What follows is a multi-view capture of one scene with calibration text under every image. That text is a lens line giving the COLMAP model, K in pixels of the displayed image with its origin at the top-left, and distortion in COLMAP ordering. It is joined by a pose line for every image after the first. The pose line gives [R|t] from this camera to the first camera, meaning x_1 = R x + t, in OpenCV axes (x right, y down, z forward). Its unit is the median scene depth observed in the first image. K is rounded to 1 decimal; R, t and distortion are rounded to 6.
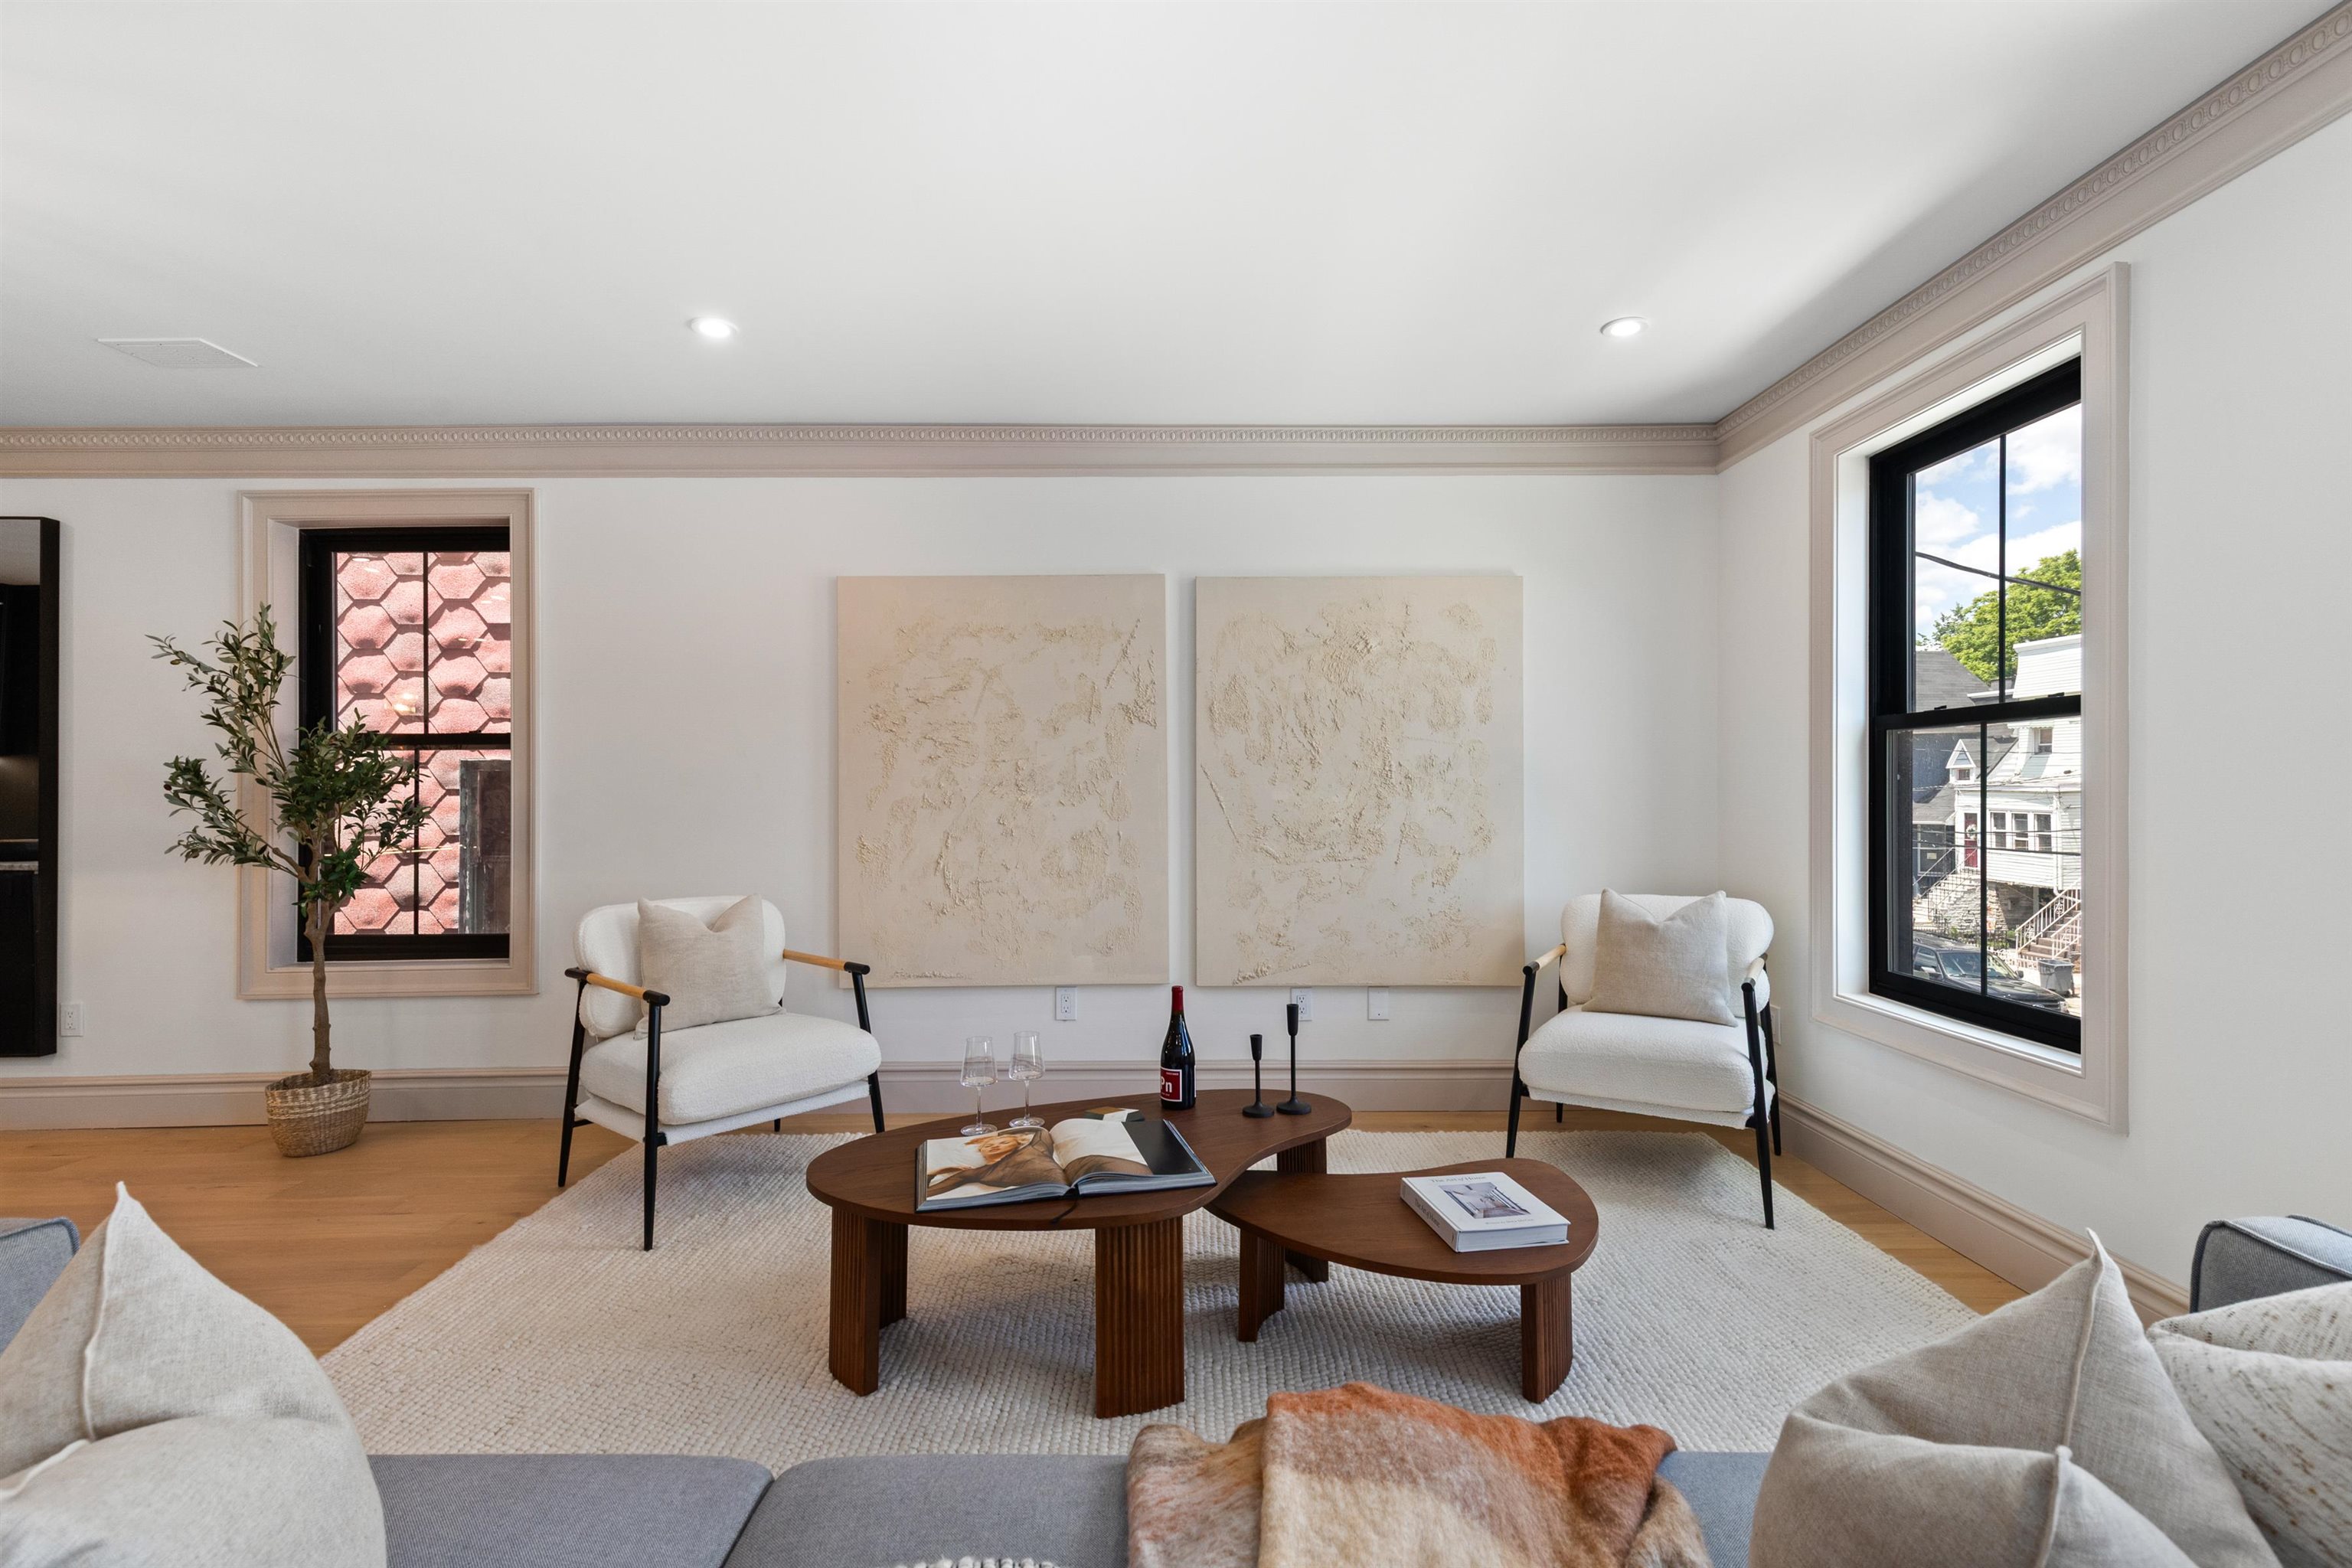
lens RADIAL K [[1055.3, 0, 1176.0], [0, 1055.3, 784.0], [0, 0, 1]] dist [0.008010, -0.000178]
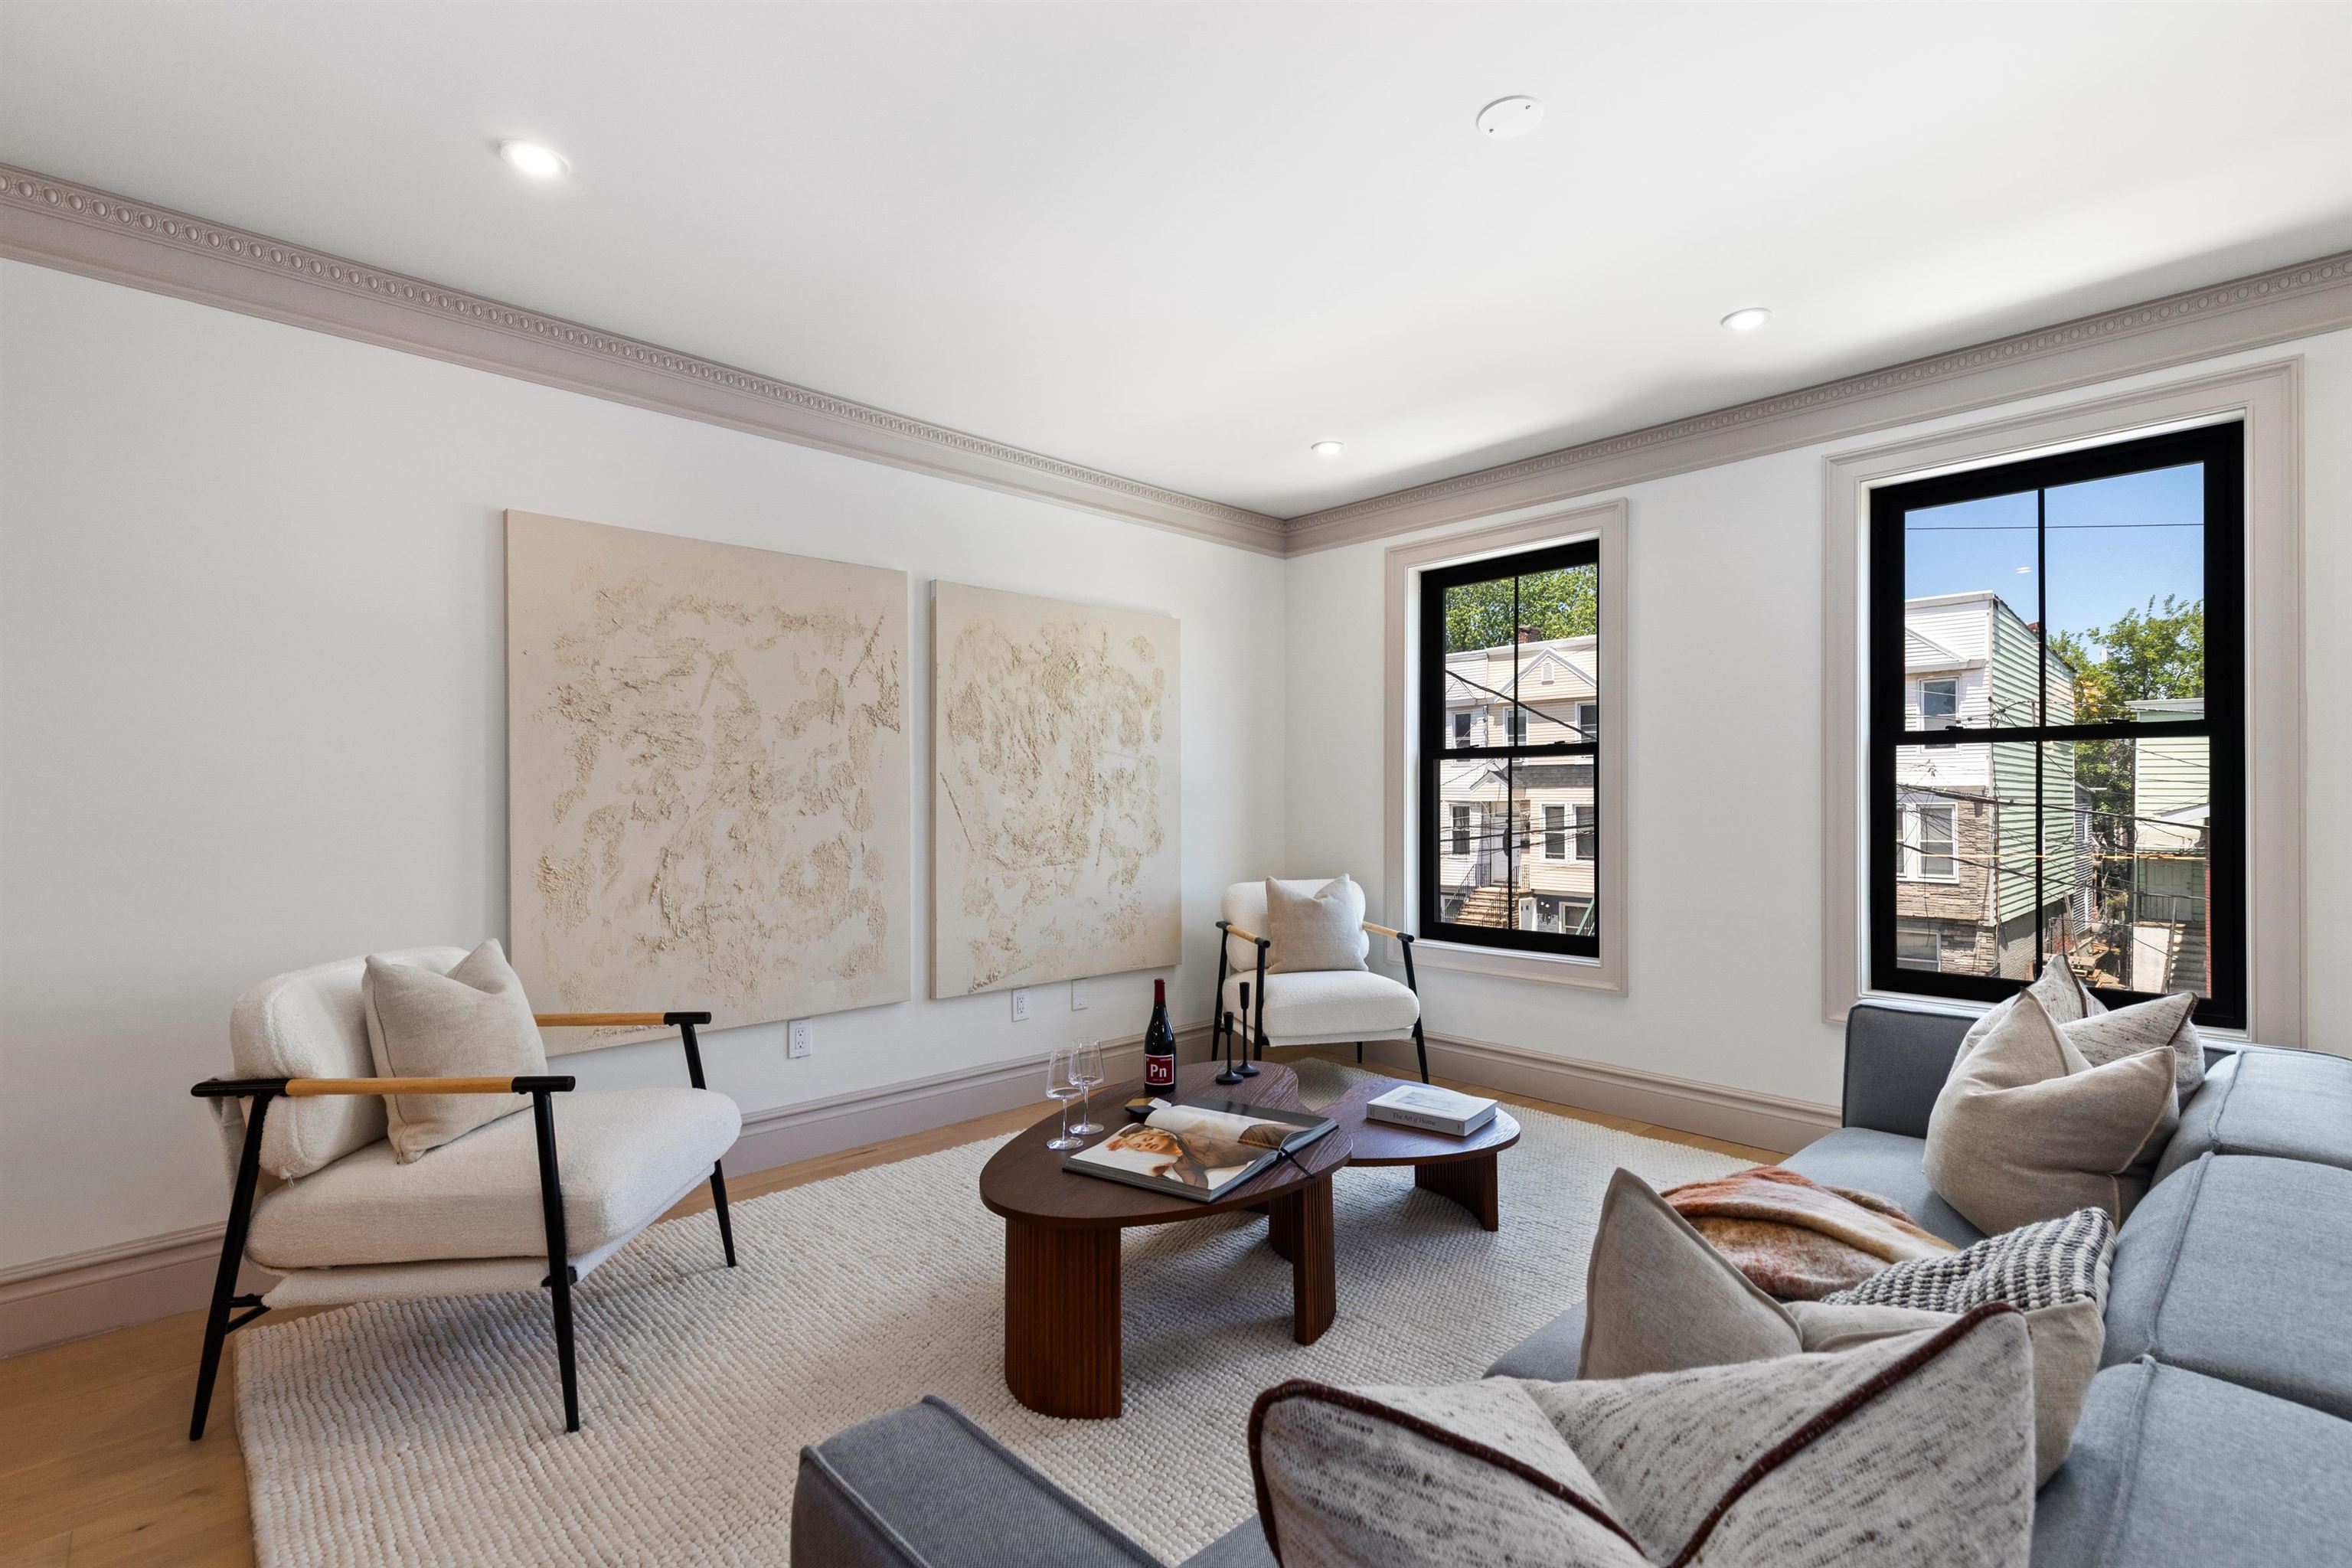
lens RADIAL K [[1068.7, 0, 1182.7], [0, 1068.7, 790.6], [0, 0, 1]] dist [0.010245, -0.000028]
pose [[0.725361, 0.008487, 0.688316, -0.496822], [-0.007273, 0.999963, -0.004666, 0.001821], [-0.688330, -0.001622, 0.725396, 0.125968]]
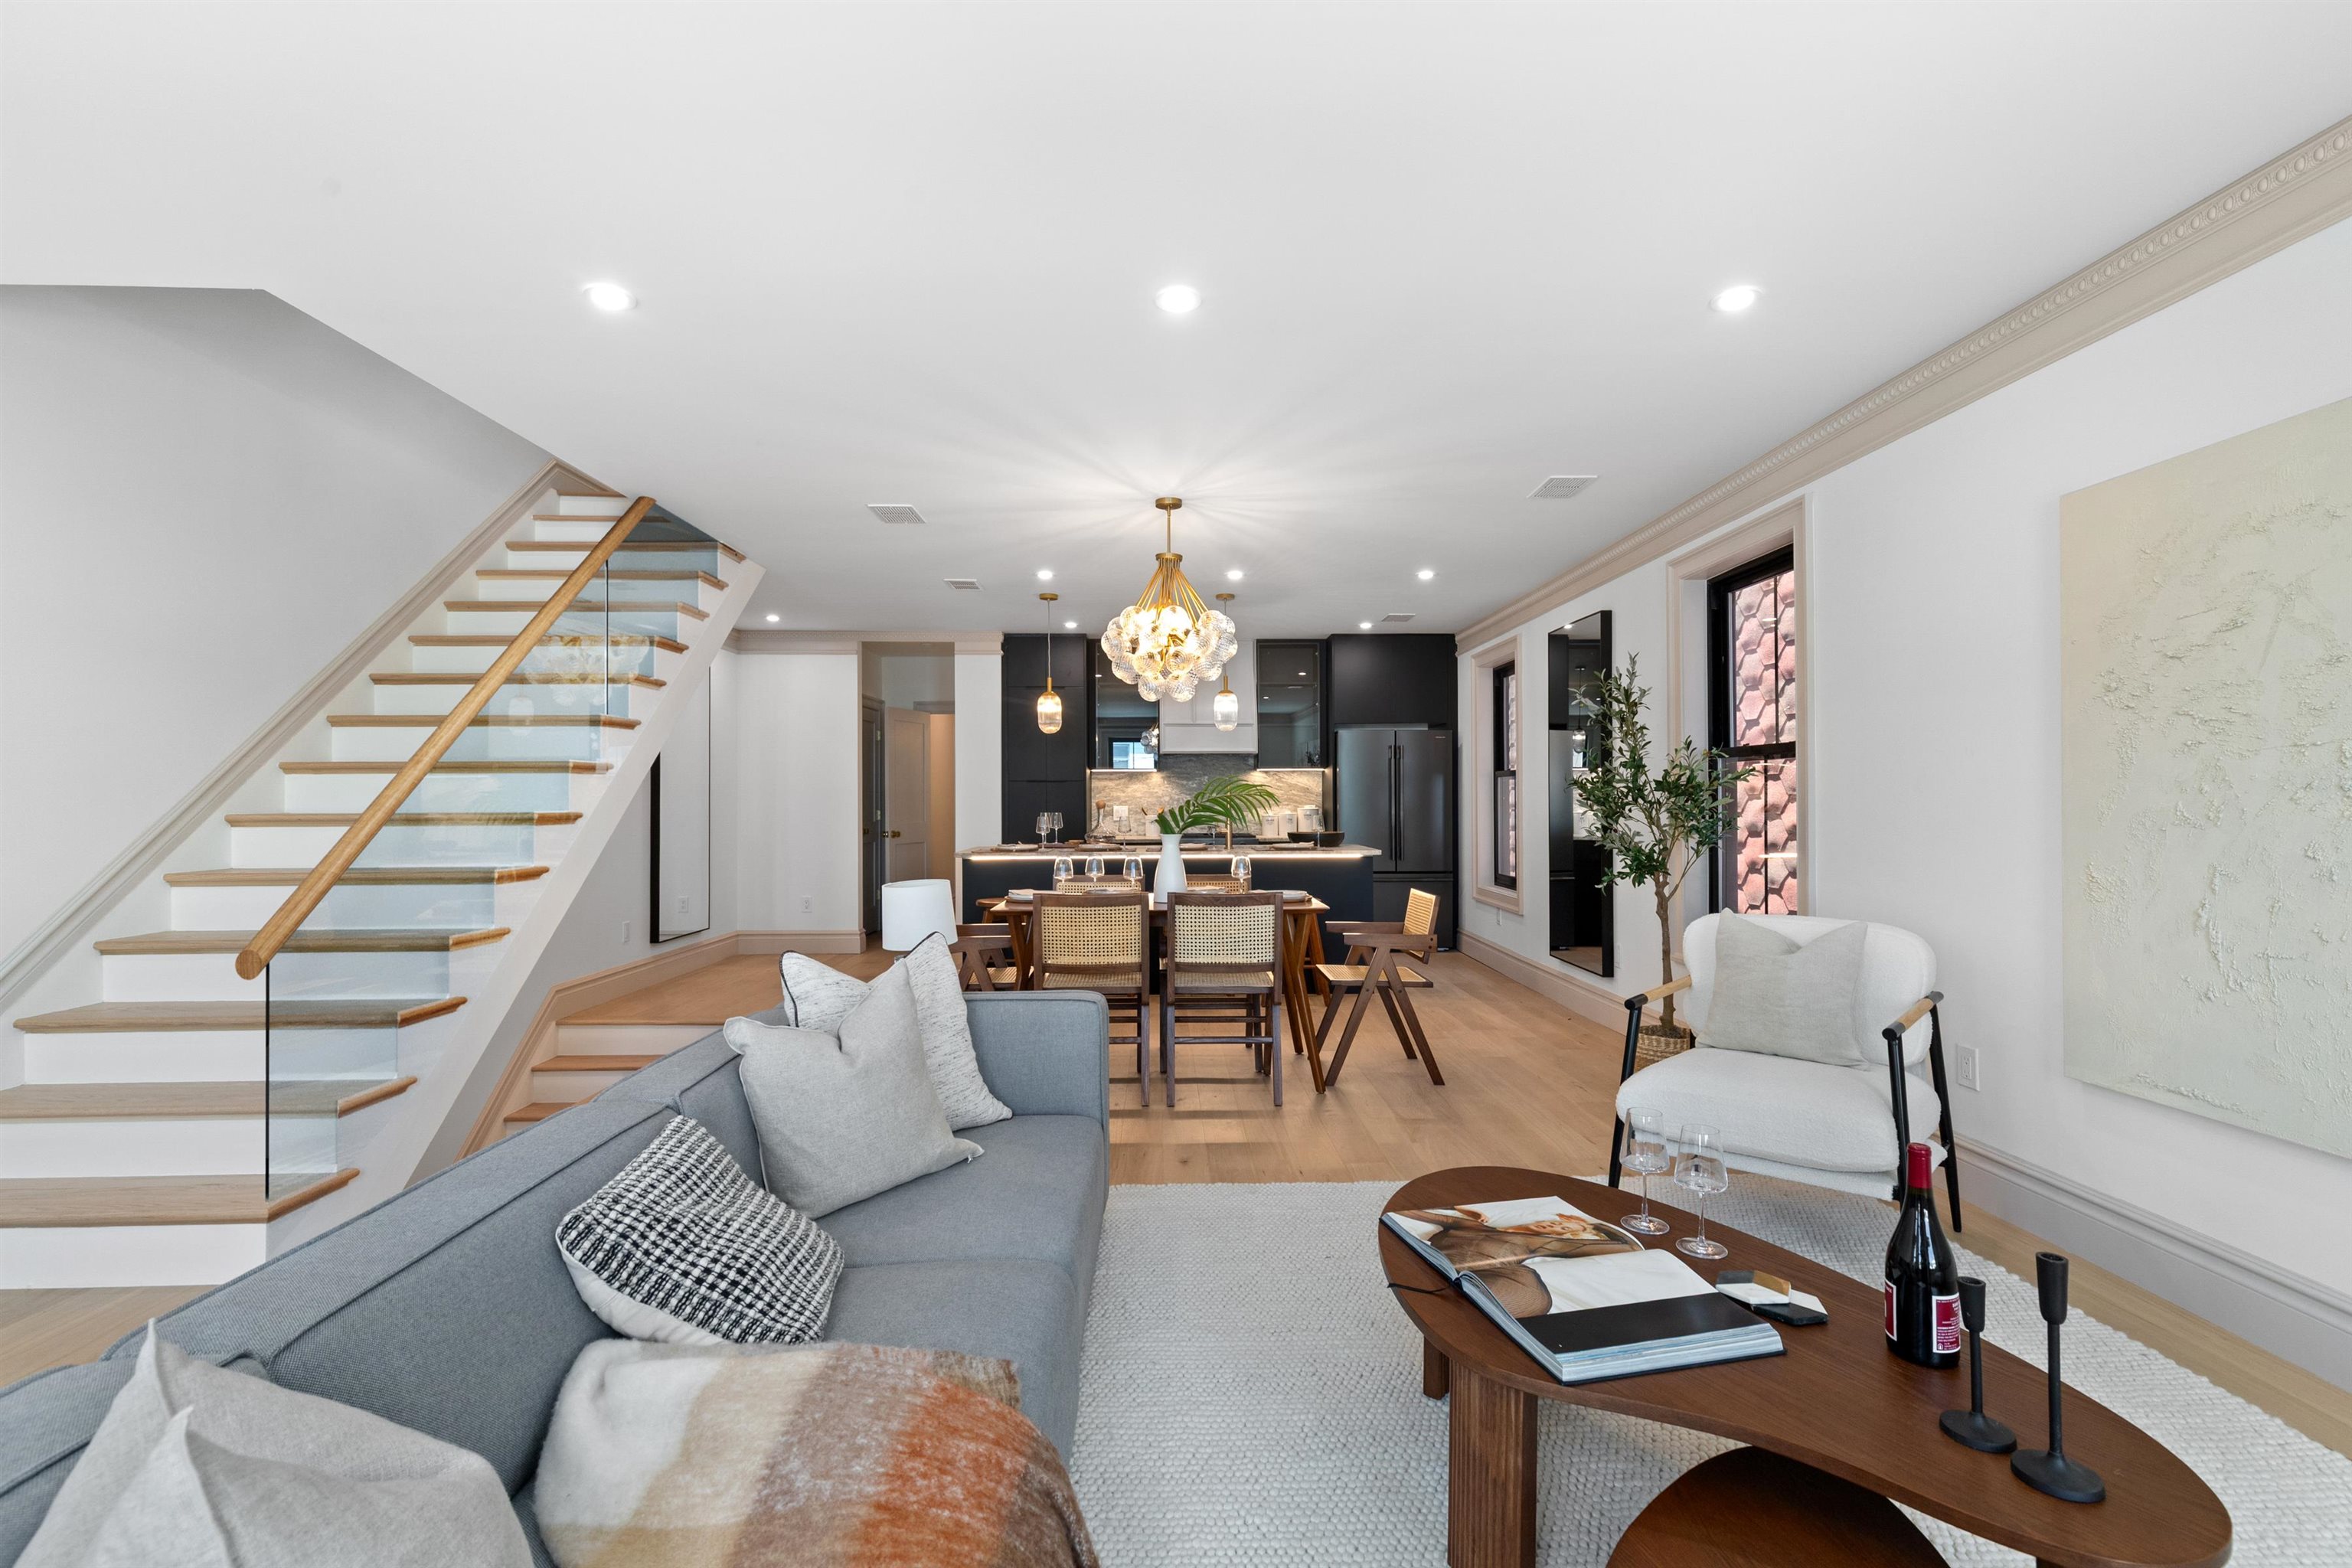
lens RADIAL K [[1068.7, 0, 1182.7], [0, 1068.7, 790.6], [0, 0, 1]] dist [0.010245, -0.000028]
pose [[0.022985, -0.007068, -0.999711, 0.389167], [0.012438, 0.999900, -0.006783, -0.001130], [0.999658, -0.012279, 0.023071, 0.394766]]
